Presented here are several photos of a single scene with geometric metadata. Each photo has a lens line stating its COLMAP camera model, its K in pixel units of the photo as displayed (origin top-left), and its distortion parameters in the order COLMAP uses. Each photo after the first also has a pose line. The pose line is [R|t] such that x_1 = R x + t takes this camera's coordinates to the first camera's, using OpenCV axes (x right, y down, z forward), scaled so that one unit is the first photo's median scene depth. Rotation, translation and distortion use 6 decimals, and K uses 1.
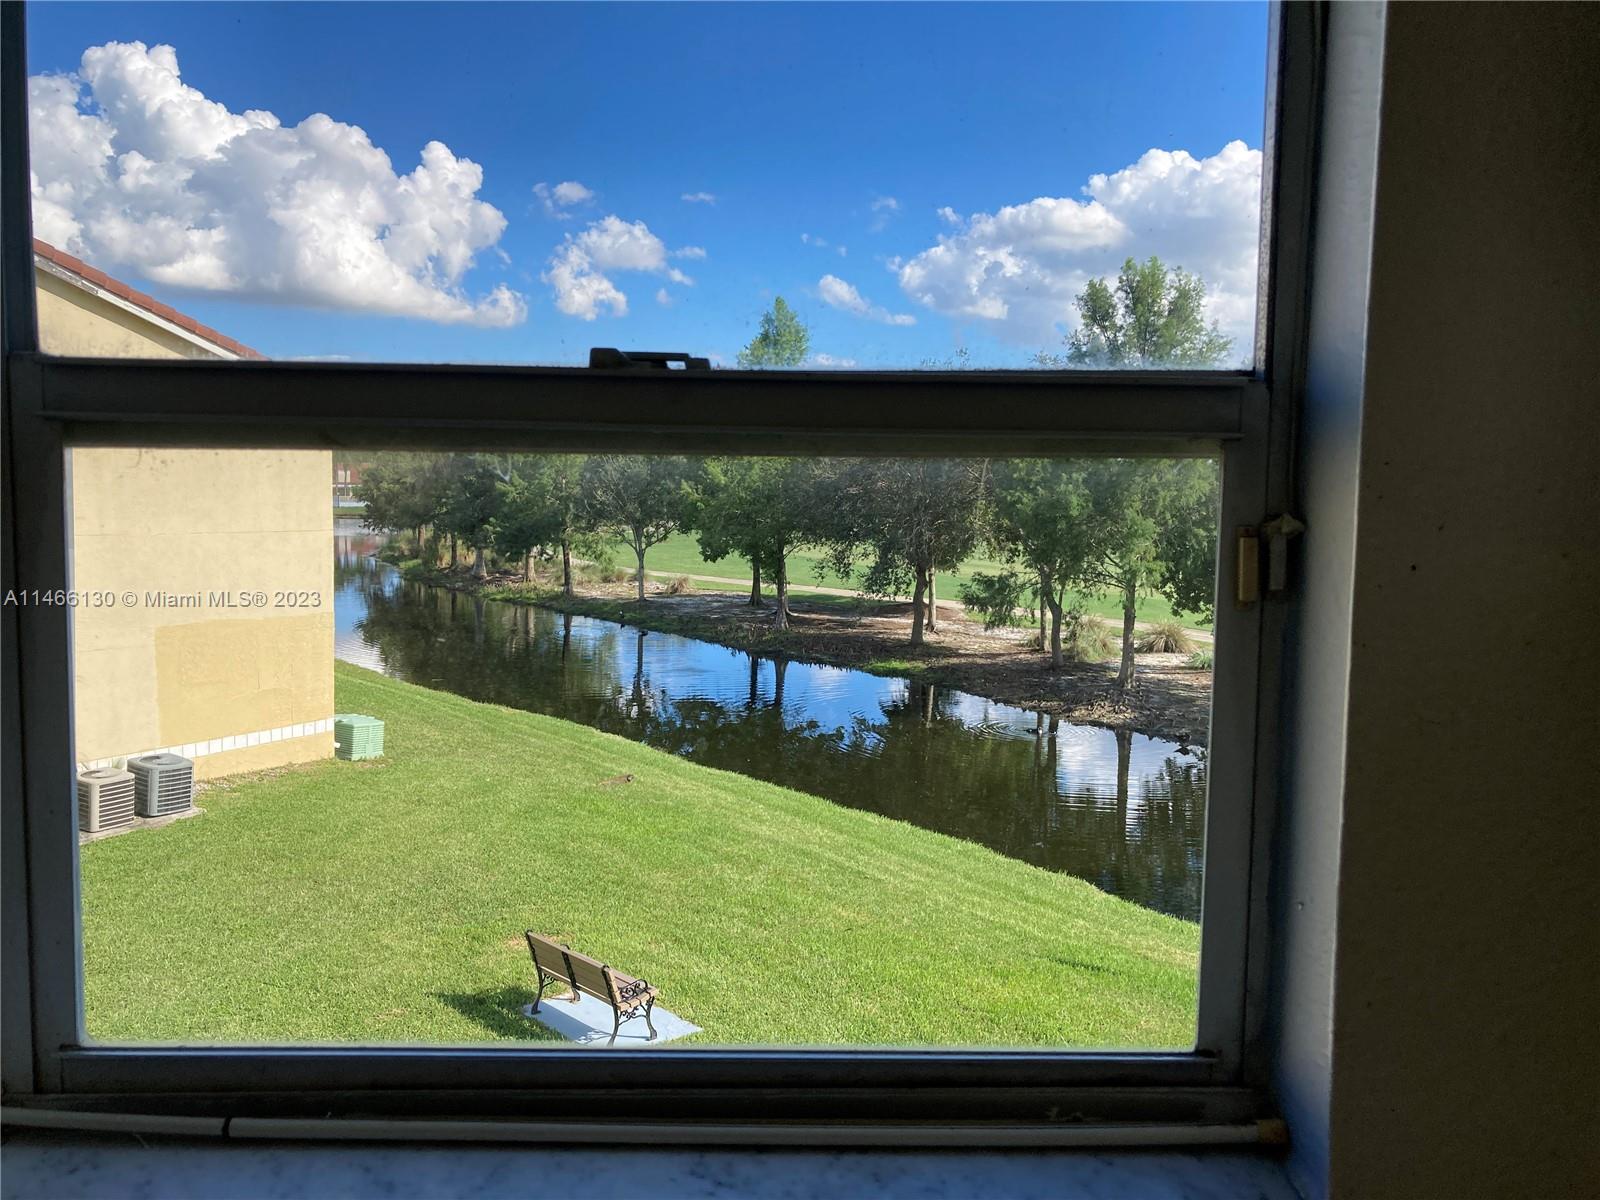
lens RADIAL K [[1313.7, 0, 800.0], [0, 1313.7, 600.0], [0, 0, 1]] dist [0.147319, -0.422675]
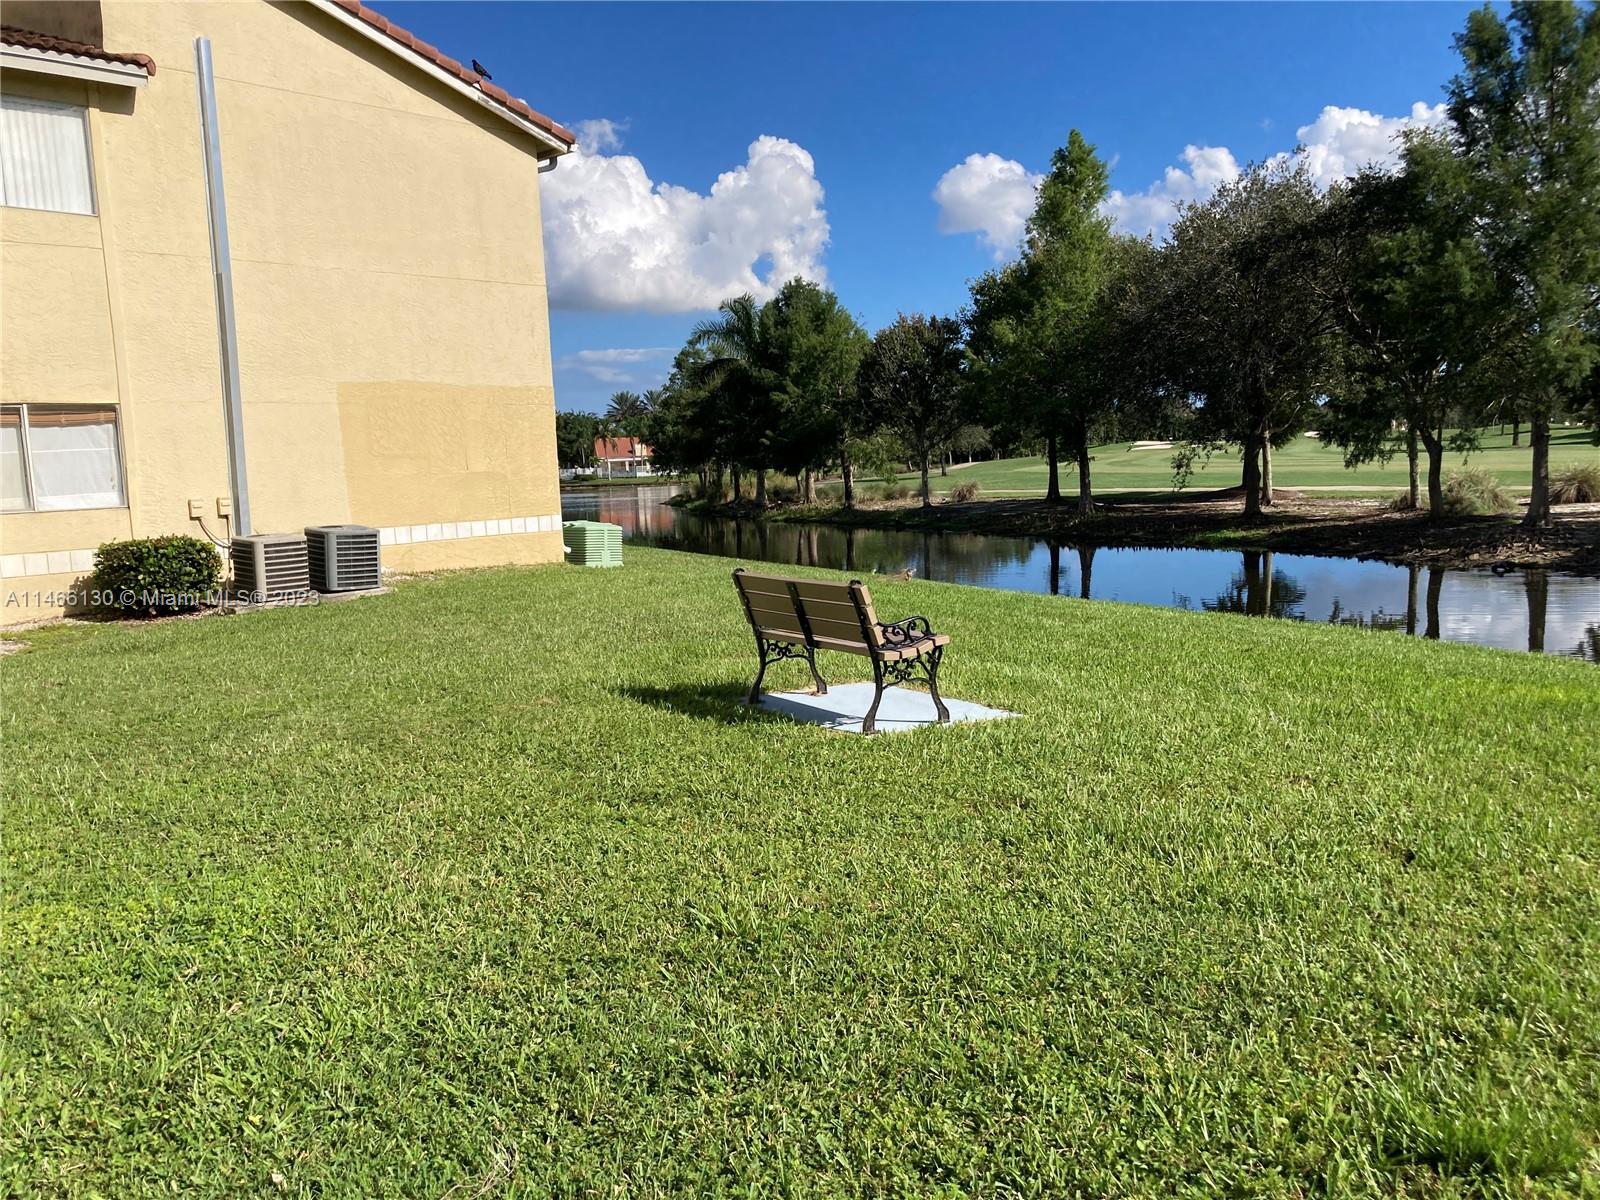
lens RADIAL K [[1312.6, 0, 800.0], [0, 1312.6, 600.0], [0, 0, 1]] dist [0.034797, -0.014385]
pose [[0.974568, -0.043313, -0.219866, -0.021290], [0.046480, 0.998876, 0.009247, 0.136277], [0.219219, -0.019231, 0.975486, 0.211954]]
